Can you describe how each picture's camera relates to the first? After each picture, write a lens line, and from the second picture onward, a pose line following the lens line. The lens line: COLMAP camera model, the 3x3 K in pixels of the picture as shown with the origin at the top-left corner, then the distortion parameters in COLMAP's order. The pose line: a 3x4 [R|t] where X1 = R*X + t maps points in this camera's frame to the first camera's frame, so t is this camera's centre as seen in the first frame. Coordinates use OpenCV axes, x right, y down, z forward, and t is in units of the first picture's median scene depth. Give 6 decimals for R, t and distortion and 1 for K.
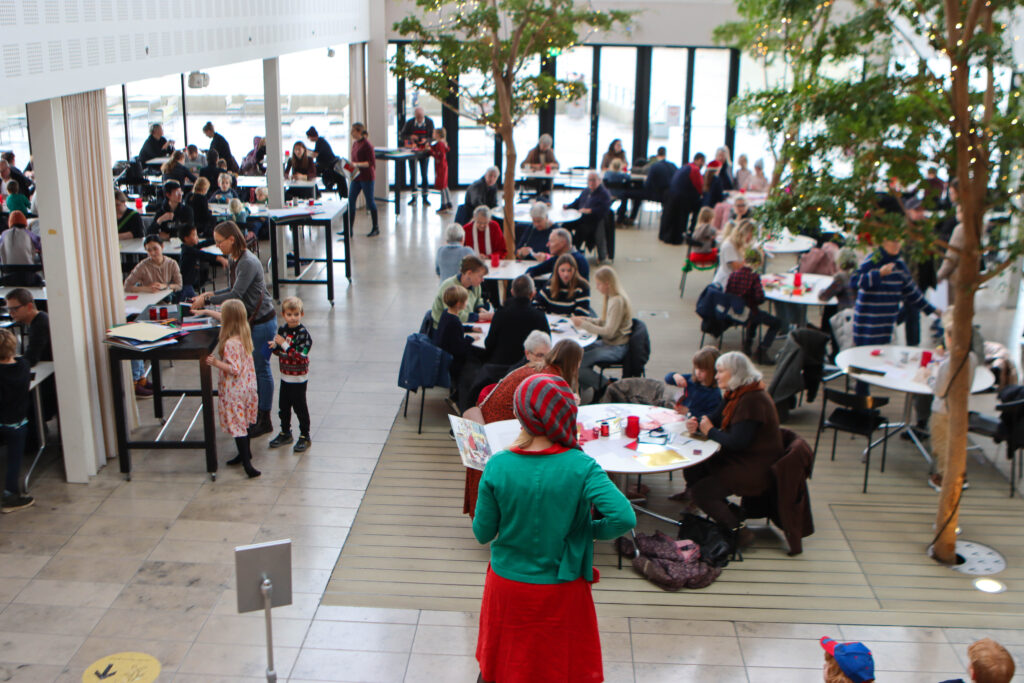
lens RADIAL K [[1128.4, 0, 512.0], [0, 1128.4, 341.5], [0, 0, 1]] dist [-0.095413, 0.009671]
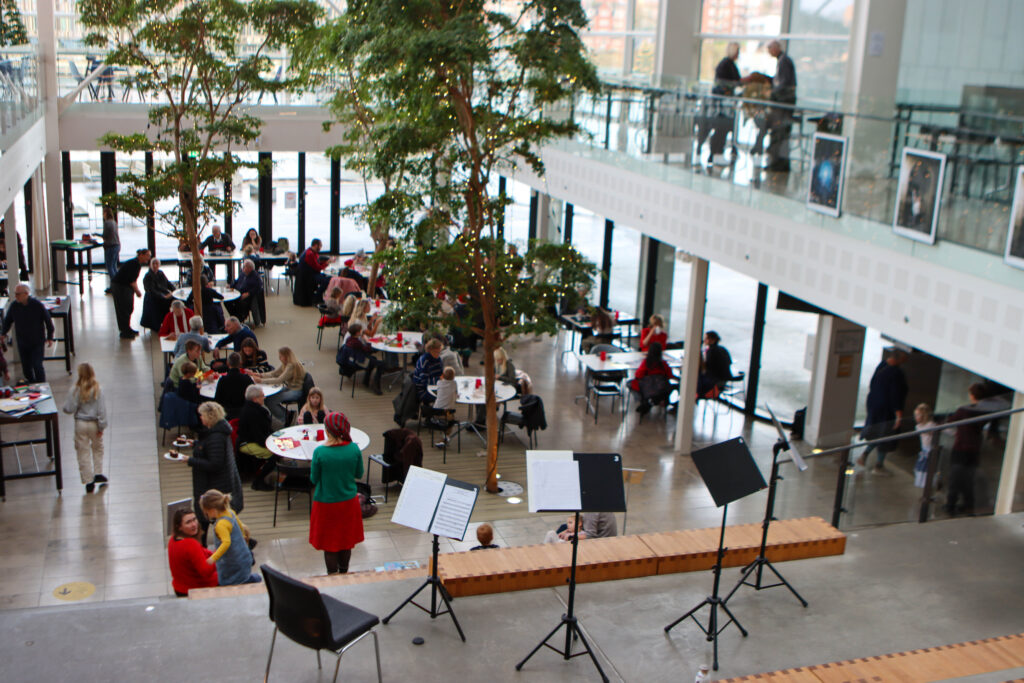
lens RADIAL K [[1128.4, 0, 512.0], [0, 1128.4, 341.5], [0, 0, 1]] dist [-0.095413, 0.009671]
pose [[0.933854, -0.066192, 0.351477, -0.184847], [0.073401, 0.997276, -0.007209, -0.031885], [-0.350043, 0.032531, 0.936169, -0.639657]]
